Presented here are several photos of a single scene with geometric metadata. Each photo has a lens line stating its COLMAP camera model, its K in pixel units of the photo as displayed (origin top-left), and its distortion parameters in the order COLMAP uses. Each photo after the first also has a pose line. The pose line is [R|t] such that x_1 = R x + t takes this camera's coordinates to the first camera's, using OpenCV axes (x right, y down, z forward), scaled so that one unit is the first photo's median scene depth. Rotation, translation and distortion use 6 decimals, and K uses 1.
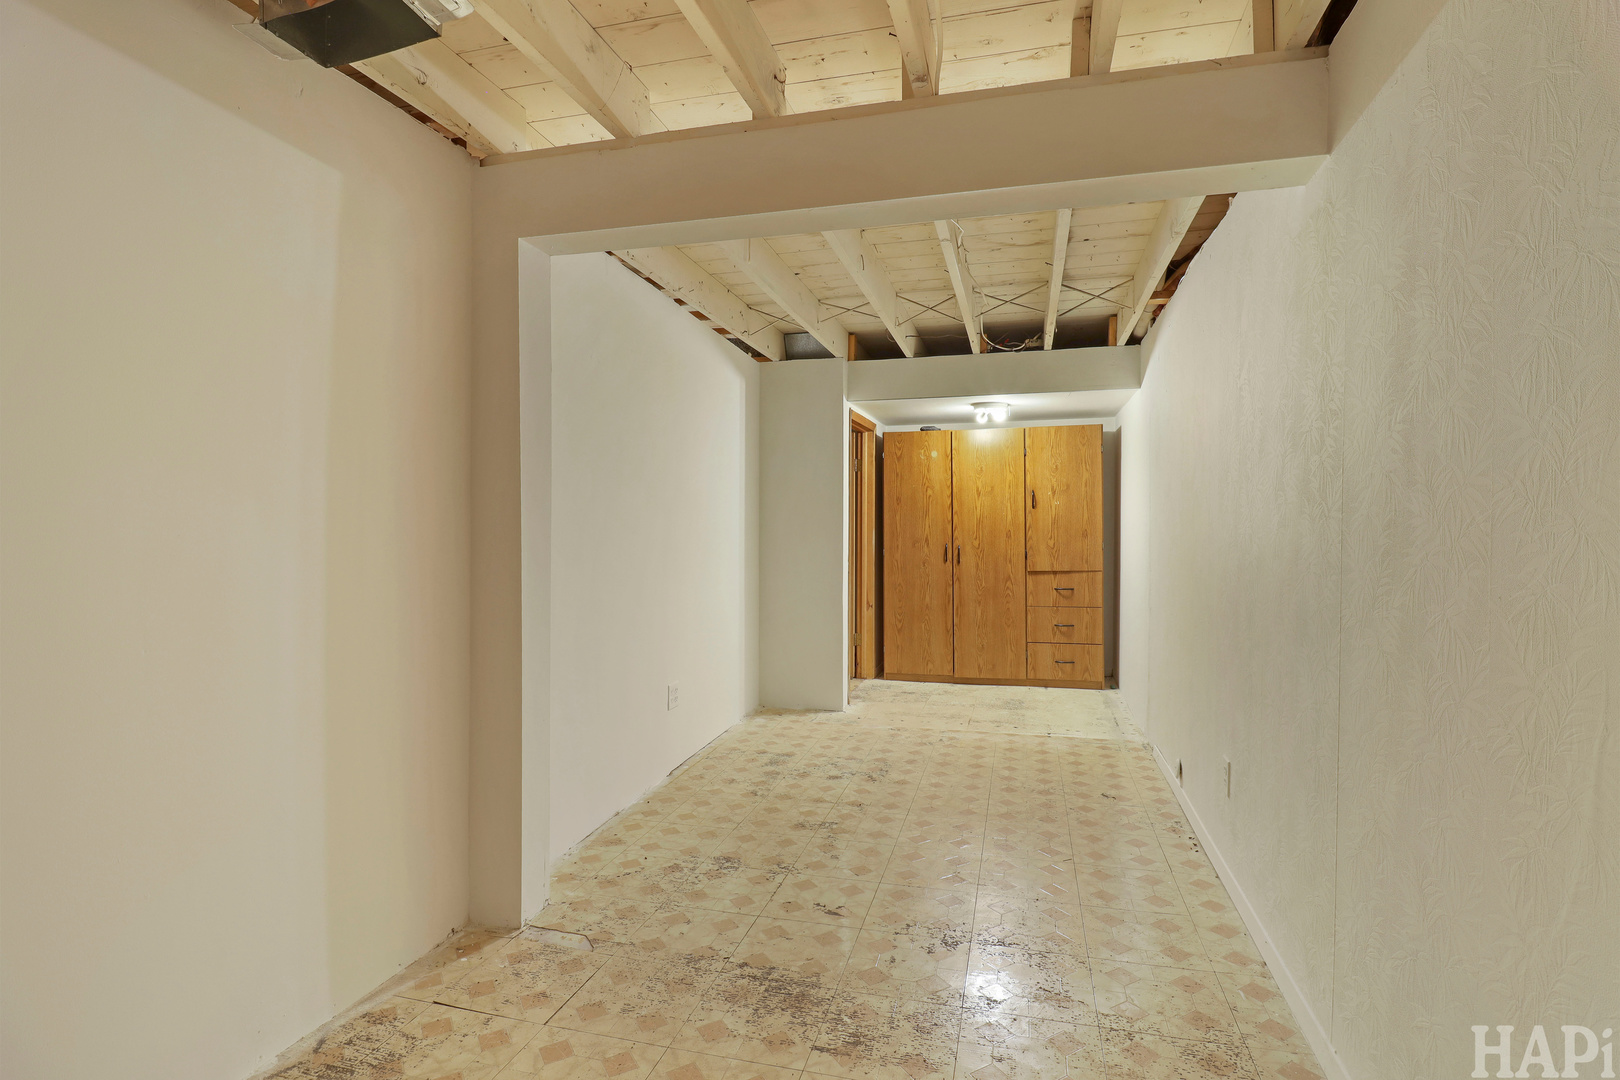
lens RADIAL K [[768.1, 0, 810.2], [0, 768.1, 525.7], [0, 0, 1]] dist [-0.010197, -0.003049]
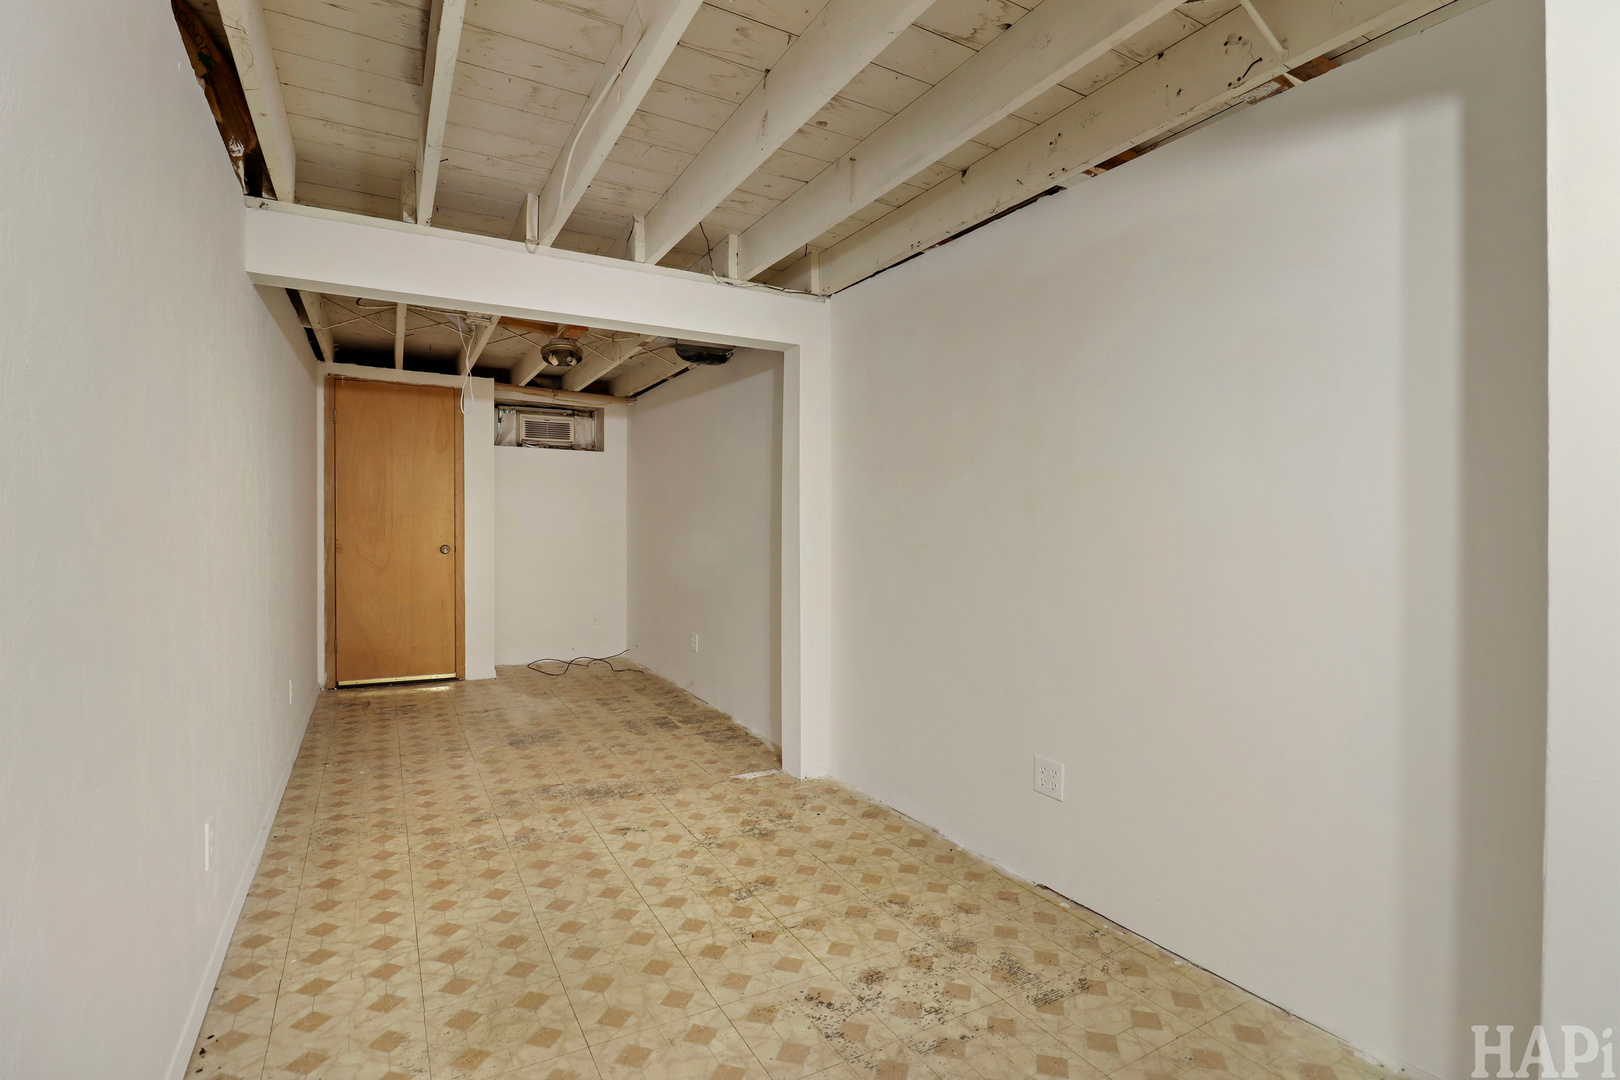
lens RADIAL K [[768.1, 0, 809.7], [0, 768.1, 543.0], [0, 0, 1]] dist [-0.010197, -0.003049]
pose [[-0.708759, 0.011615, -0.705355, 0.543989], [-0.007778, 0.999675, 0.024277, 0.002781], [0.705408, 0.022693, -0.708439, 1.636581]]
